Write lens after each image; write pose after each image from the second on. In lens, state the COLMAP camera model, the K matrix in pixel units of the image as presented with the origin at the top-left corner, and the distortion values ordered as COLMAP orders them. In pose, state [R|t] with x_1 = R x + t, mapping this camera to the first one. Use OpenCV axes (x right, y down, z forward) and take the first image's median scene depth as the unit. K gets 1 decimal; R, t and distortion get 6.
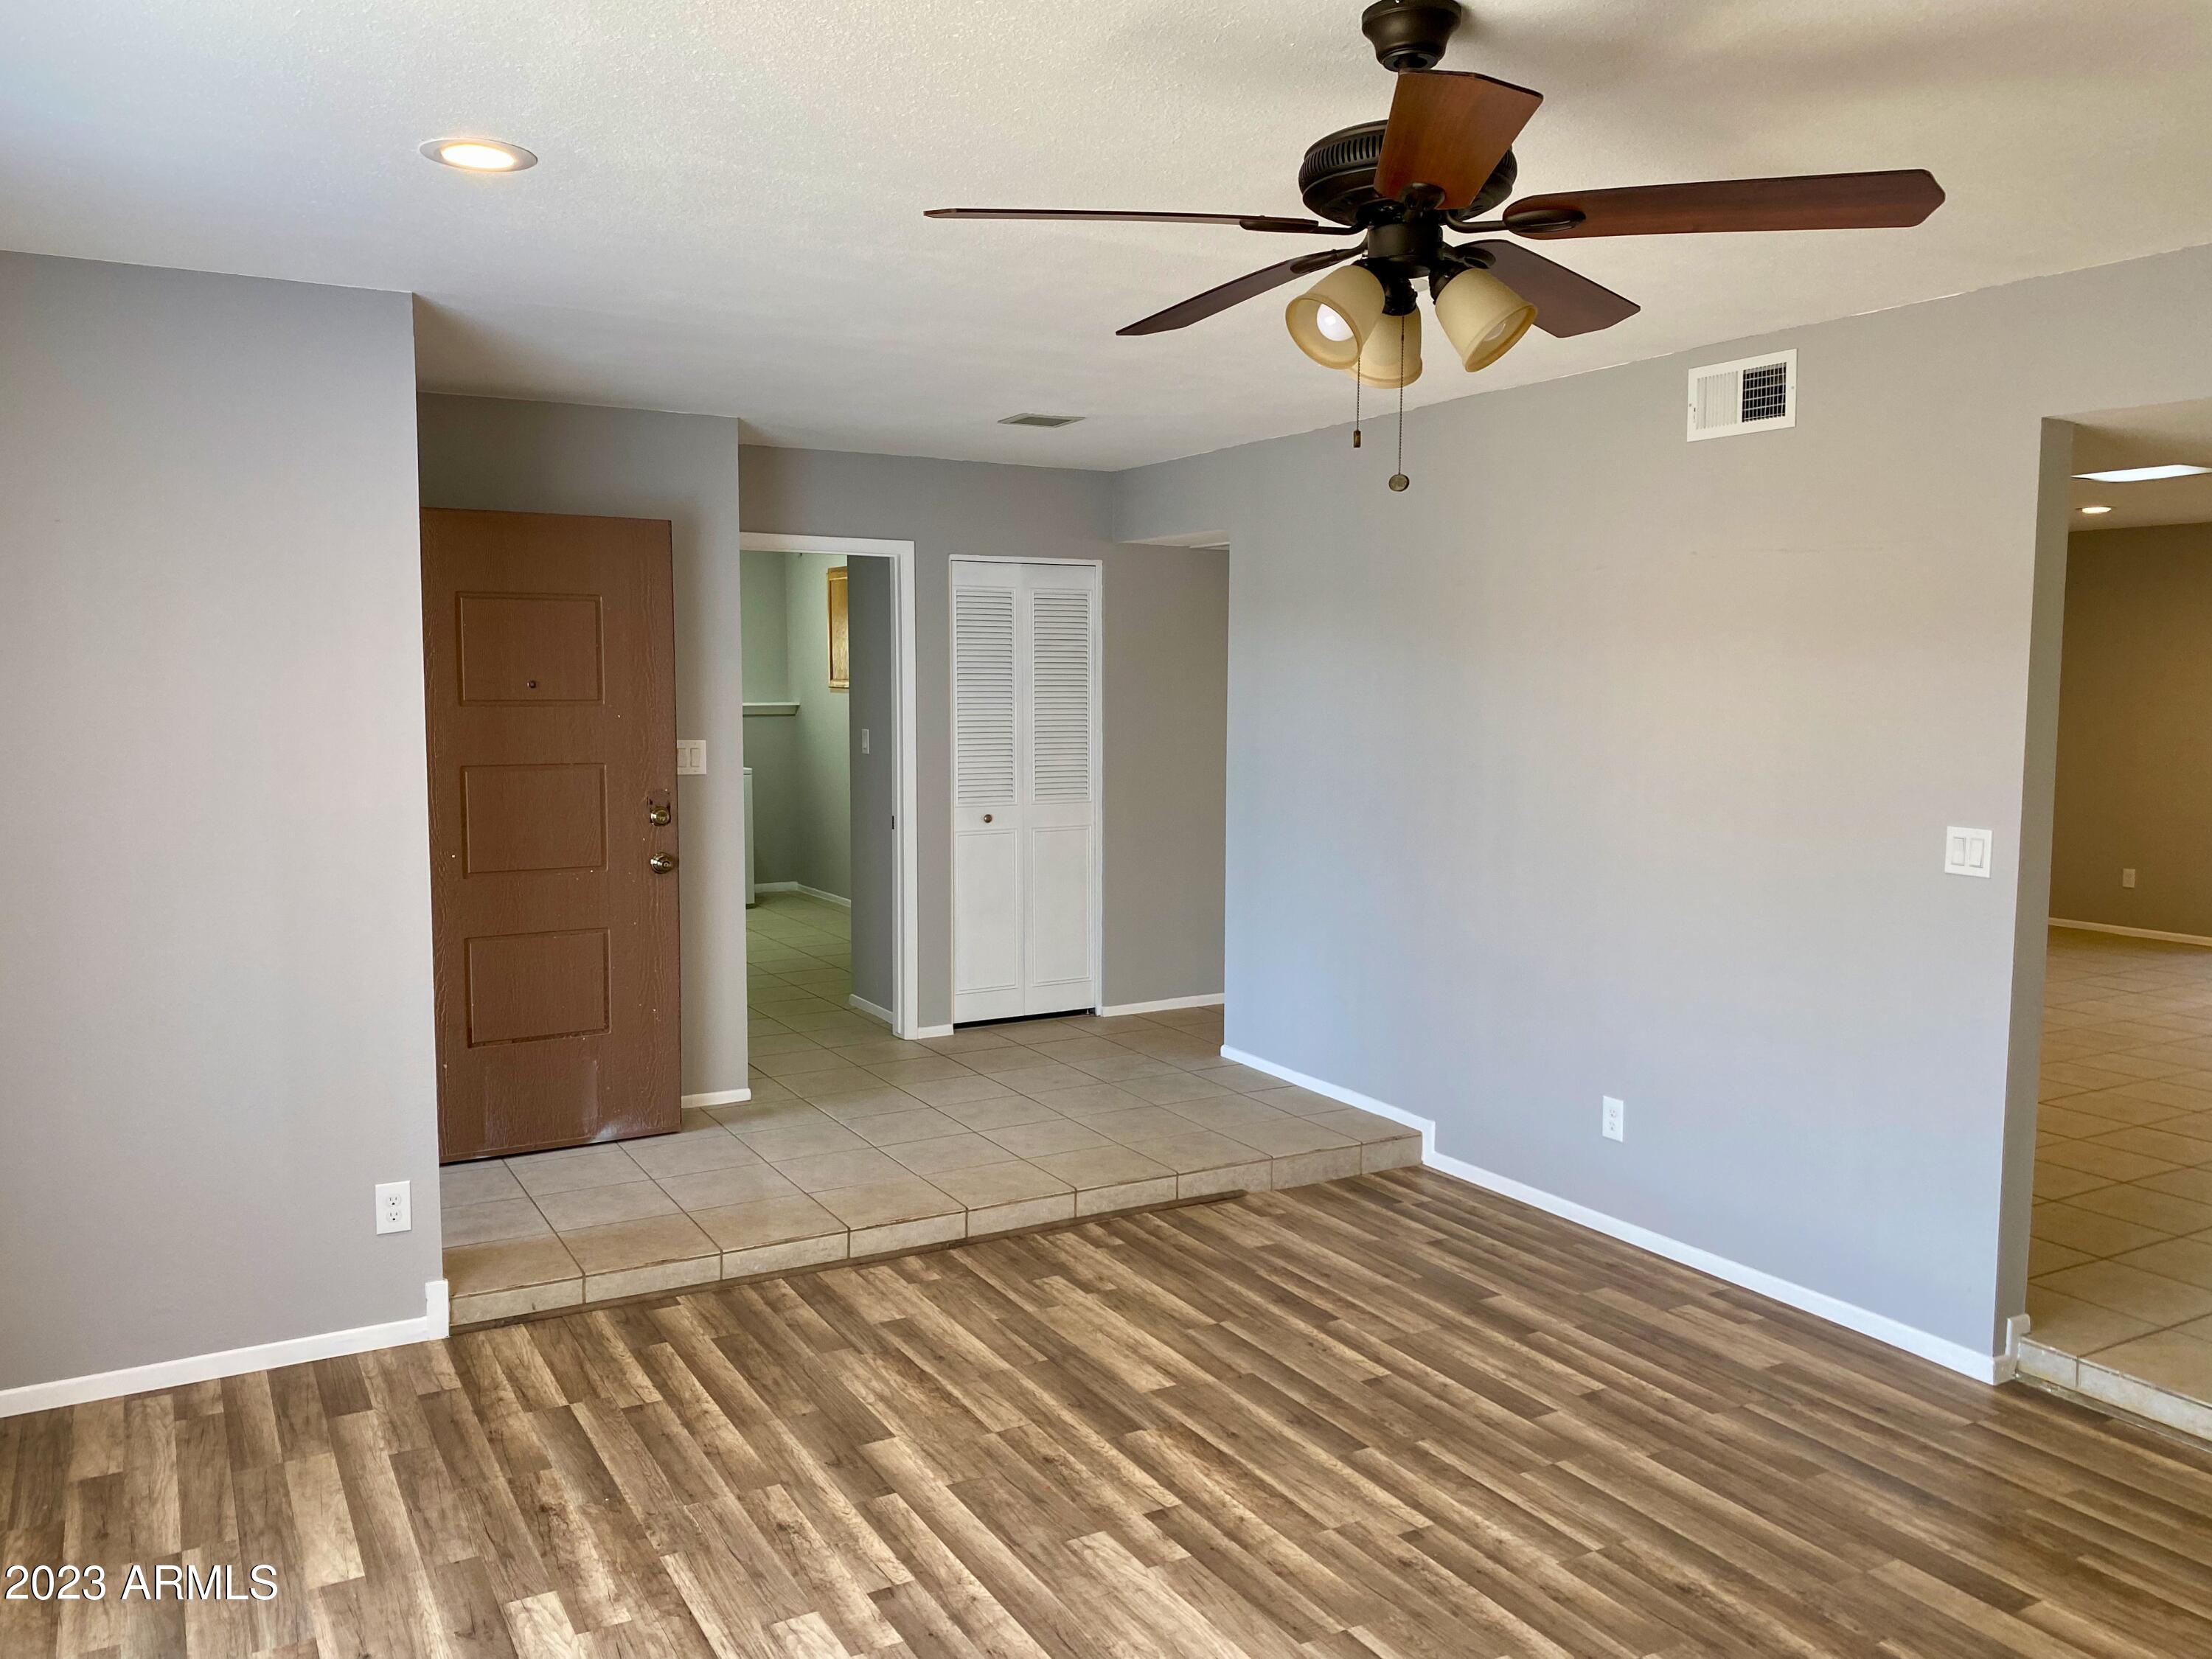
lens RADIAL K [[1696.6, 0, 1108.5], [0, 1696.6, 811.0], [0, 0, 1]] dist [0.044556, -0.045393]
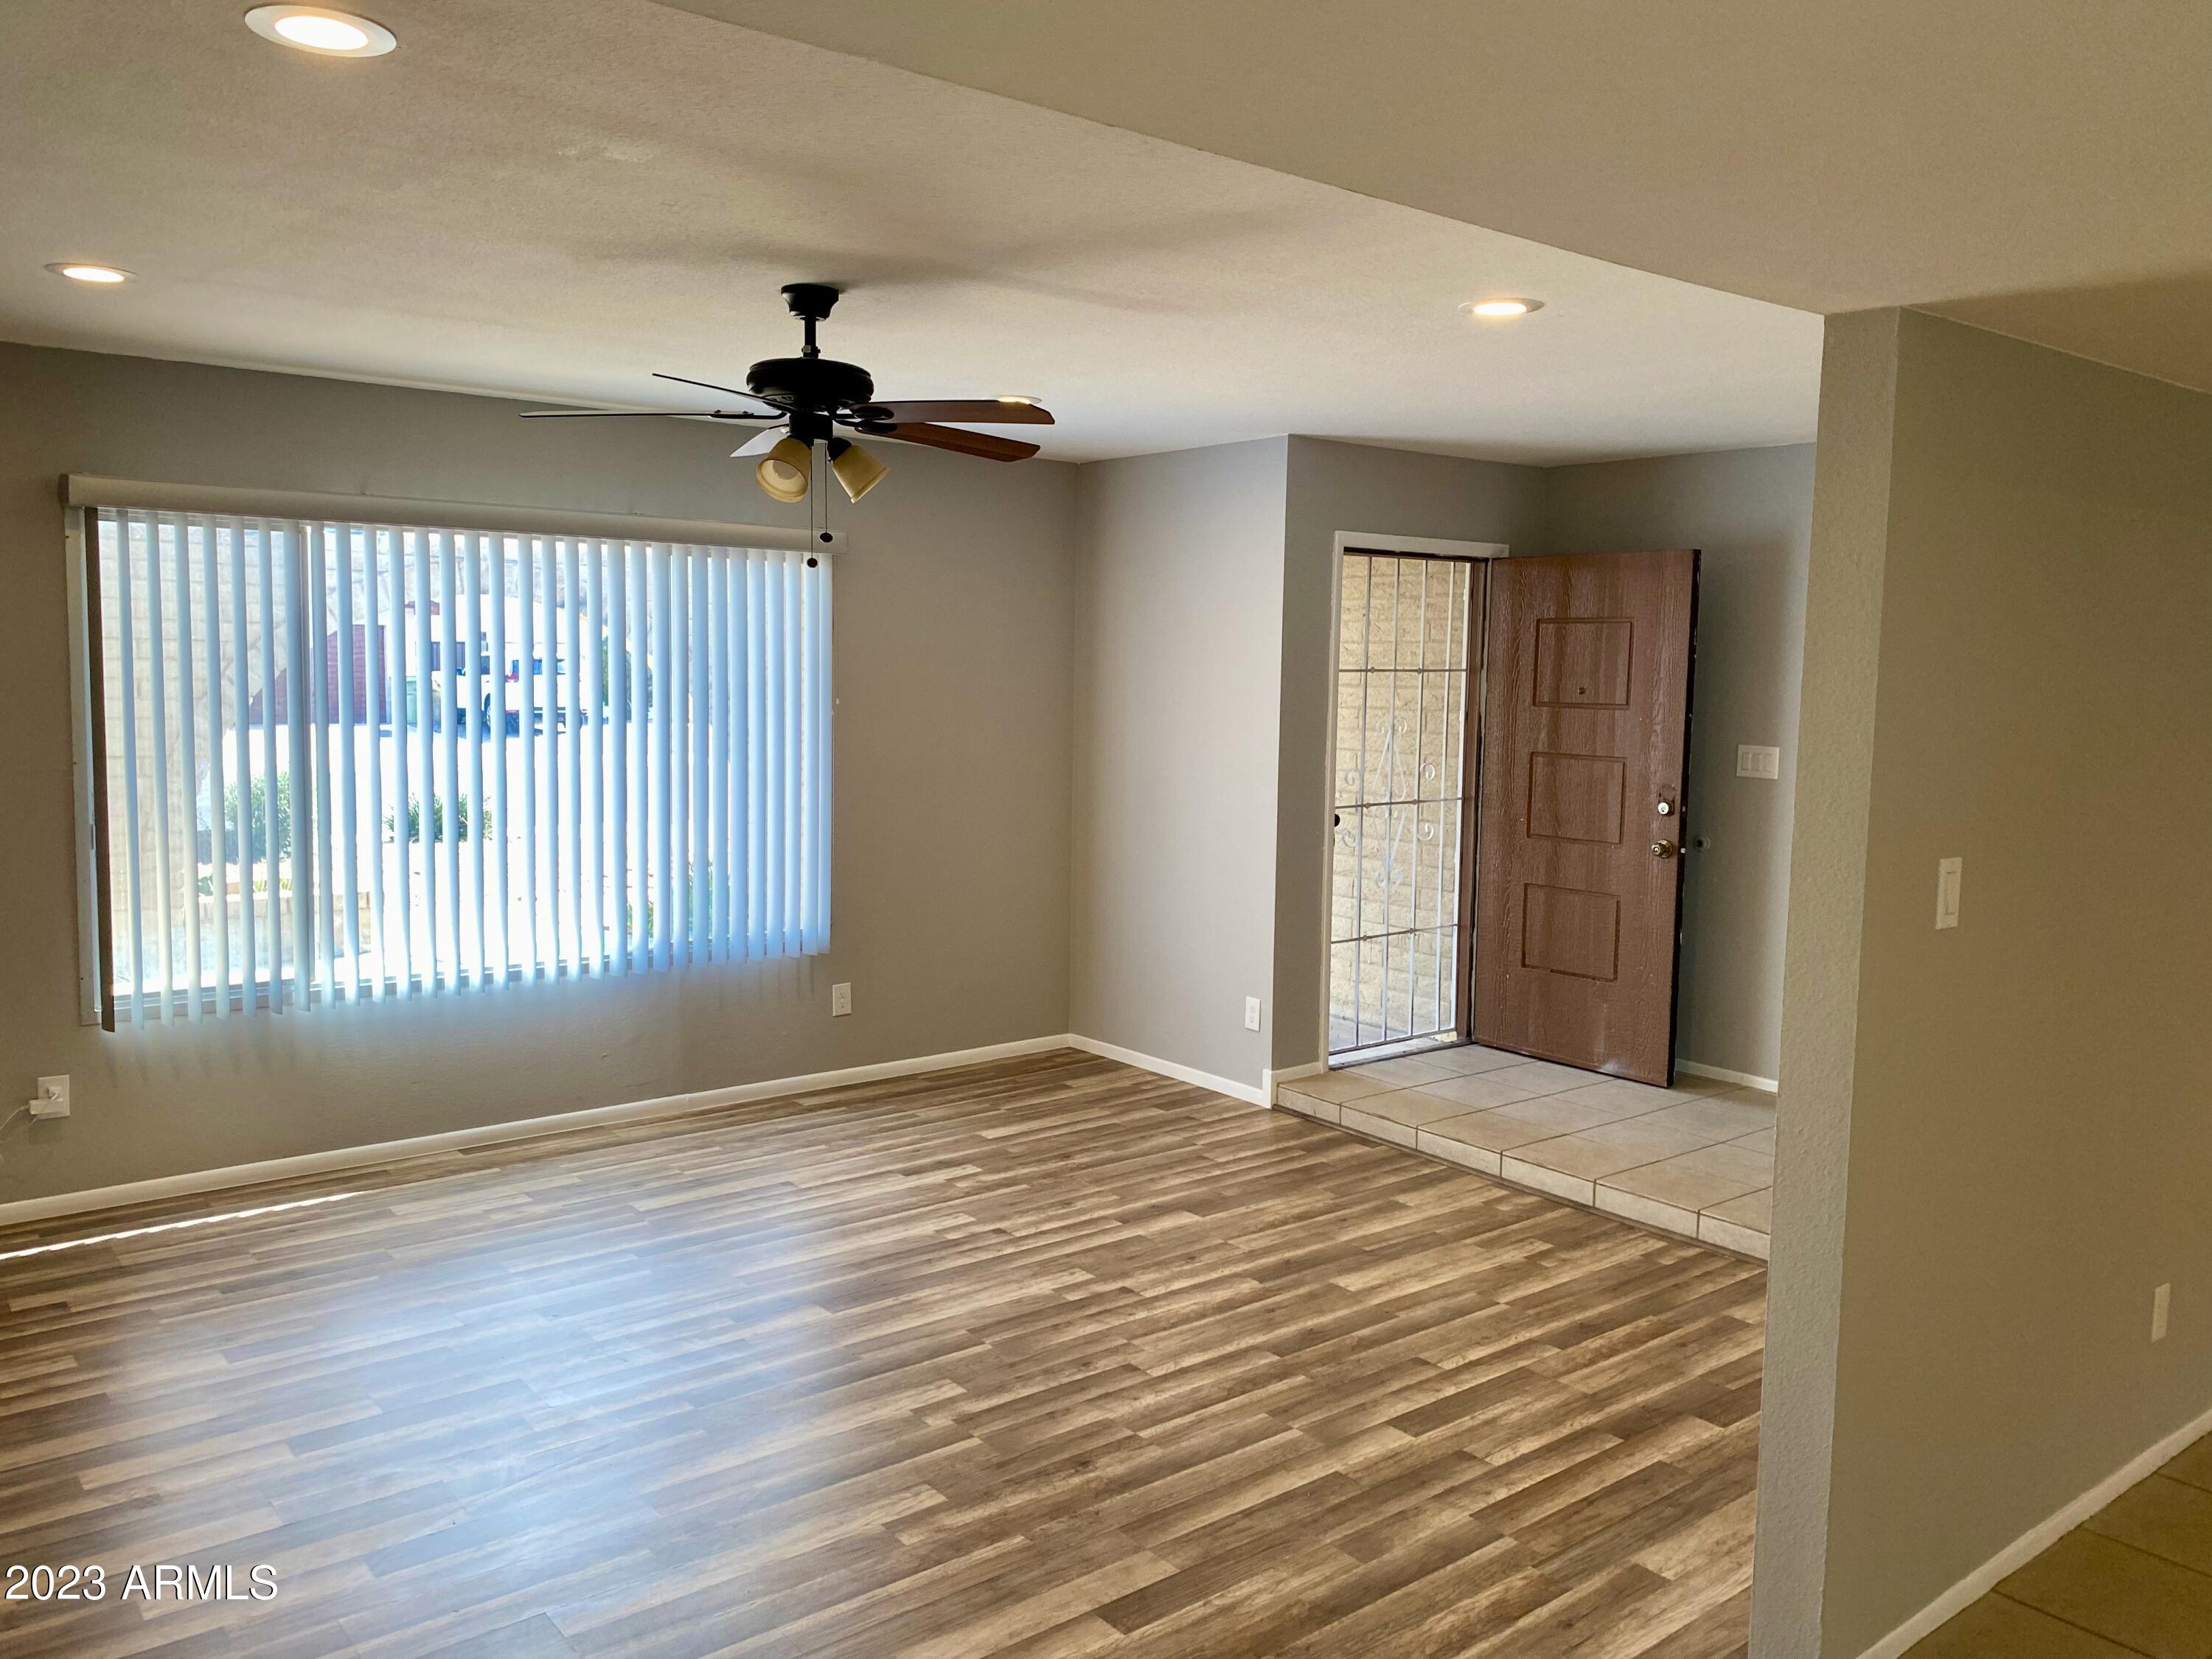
lens RADIAL K [[1696.6, 0, 1114.3], [0, 1696.6, 829.5], [0, 0, 1]] dist [0.044556, -0.045393]
pose [[0.159187, 0.096966, -0.982475, 1.189048], [-0.101299, 0.991517, 0.081445, -0.057442], [0.982038, 0.086559, 0.167659, 0.652063]]
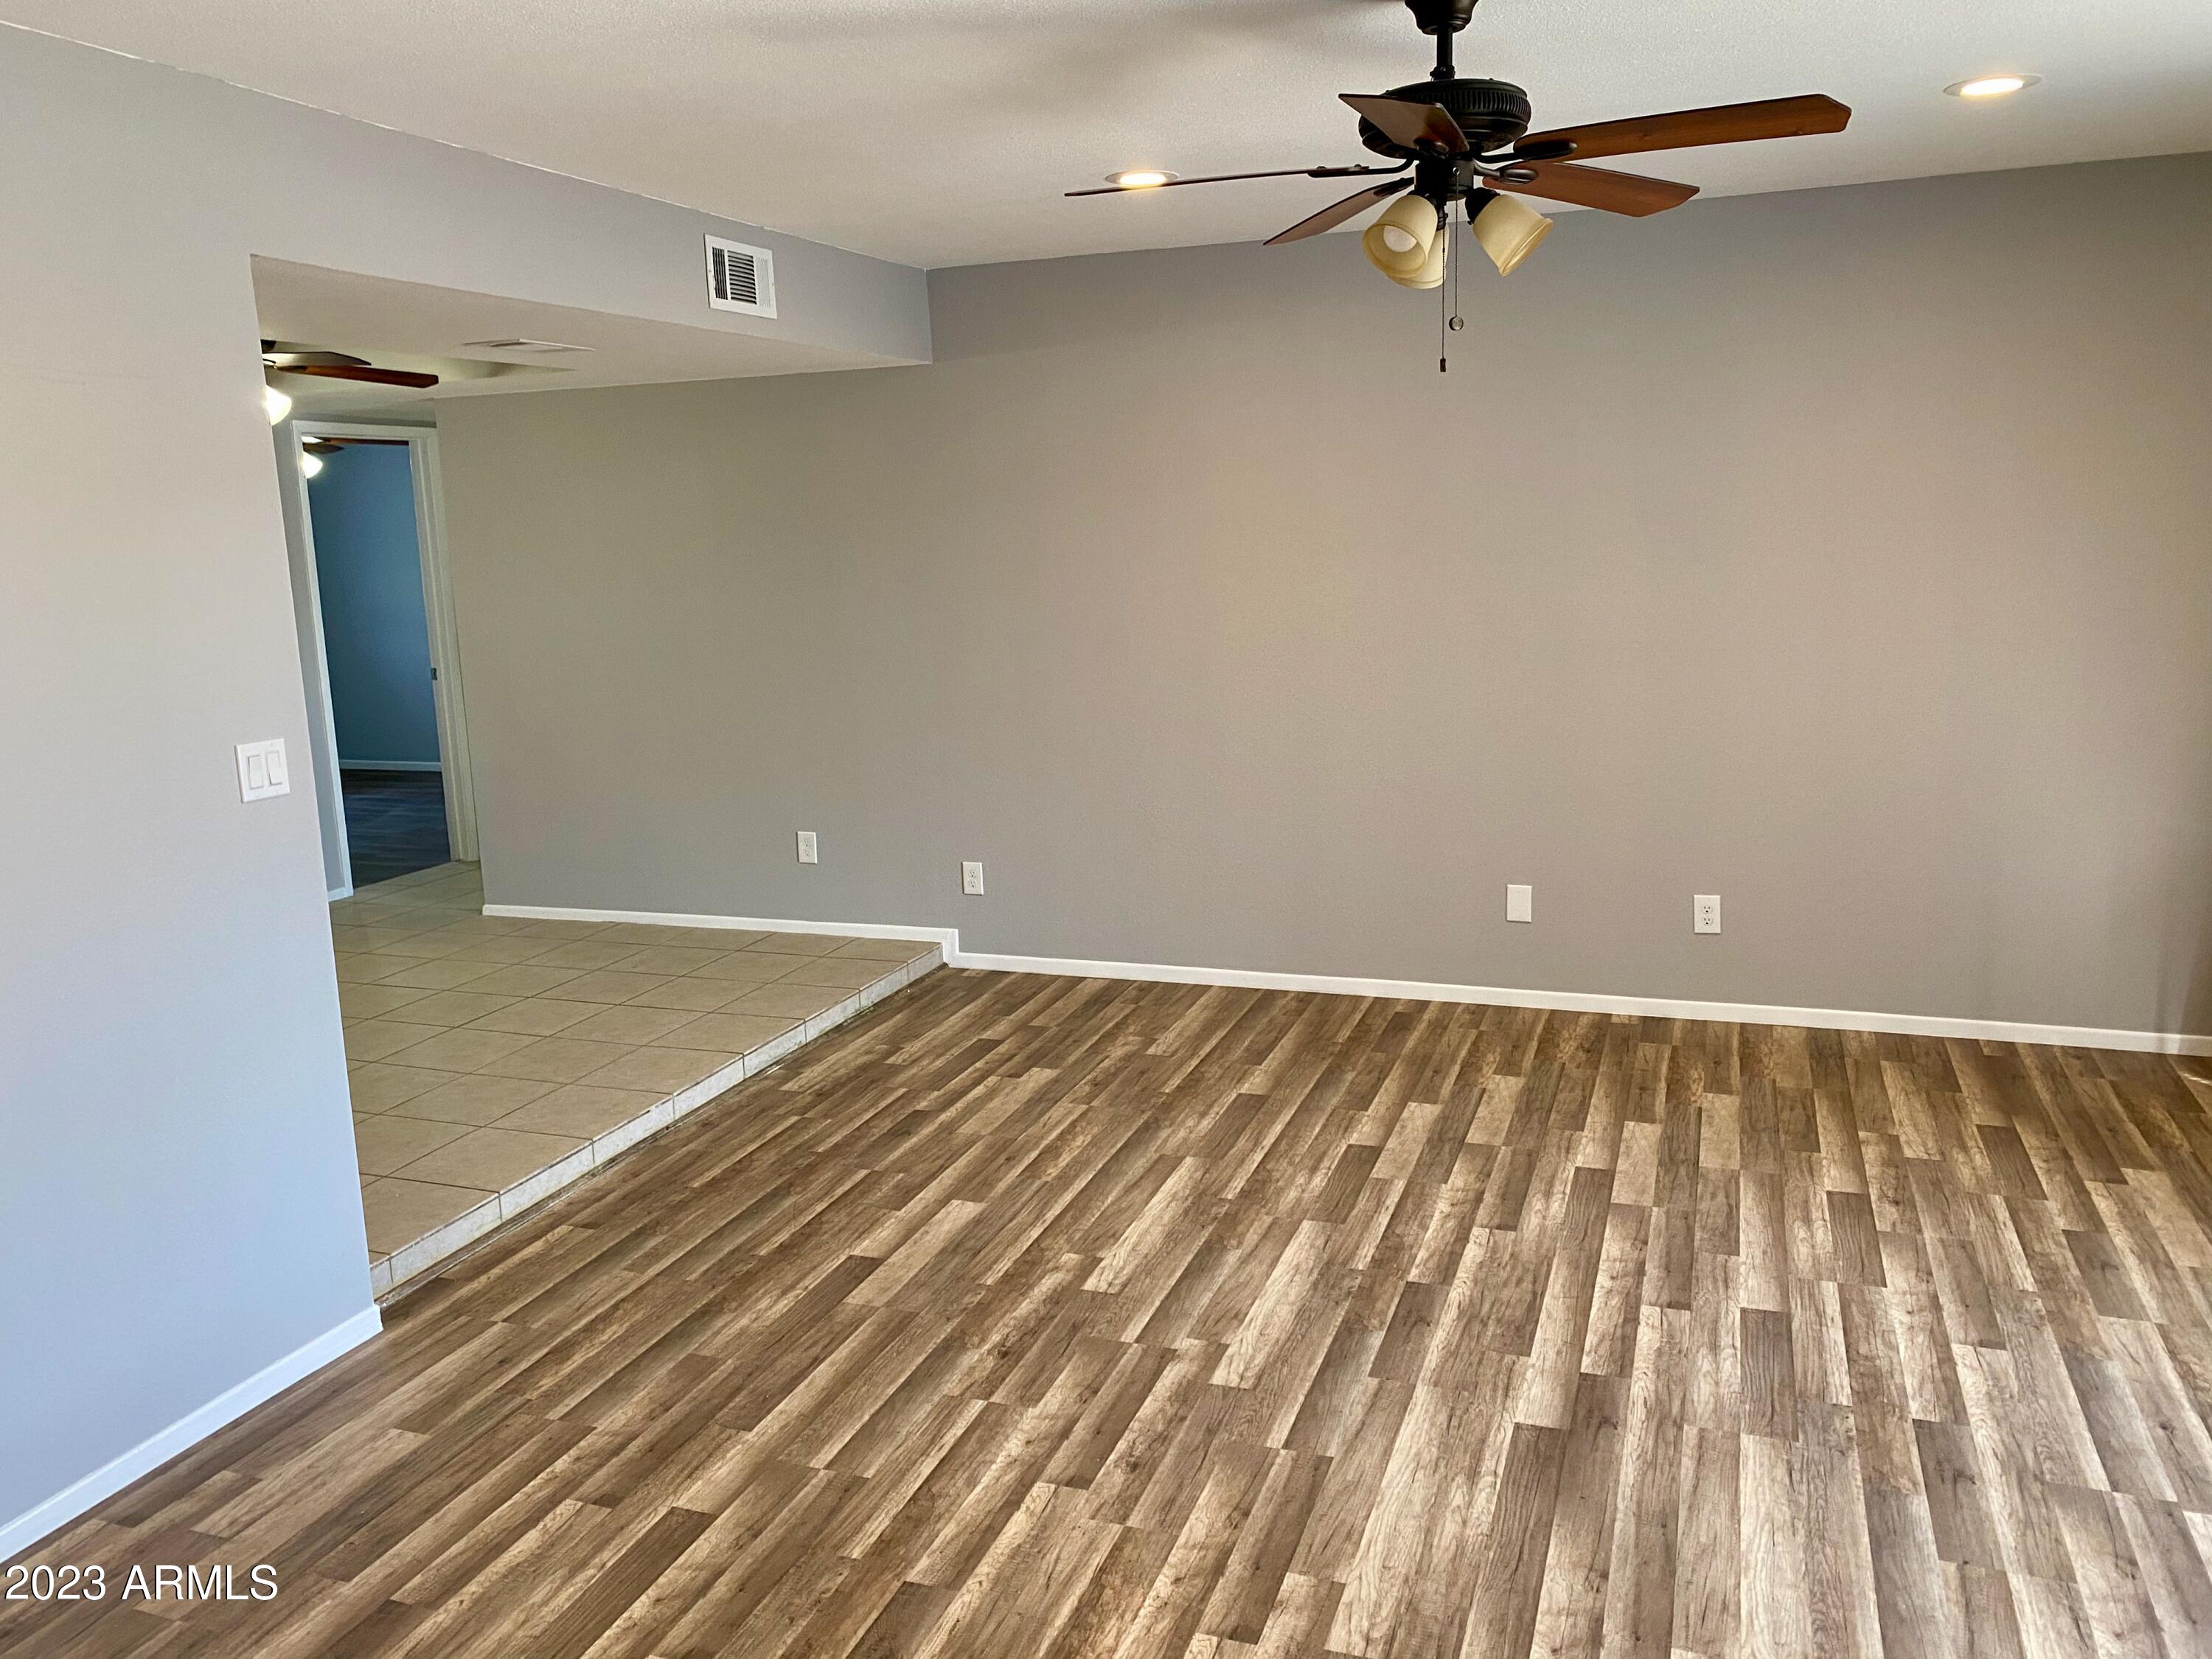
lens RADIAL K [[1696.6, 0, 1099.1], [0, 1696.6, 781.6], [0, 0, 1]] dist [0.044556, -0.045393]
pose [[-0.635060, -0.104605, 0.765347, -0.428115], [0.097301, 0.972065, 0.213595, -0.117685], [-0.766310, 0.210114, -0.607142, 1.283190]]
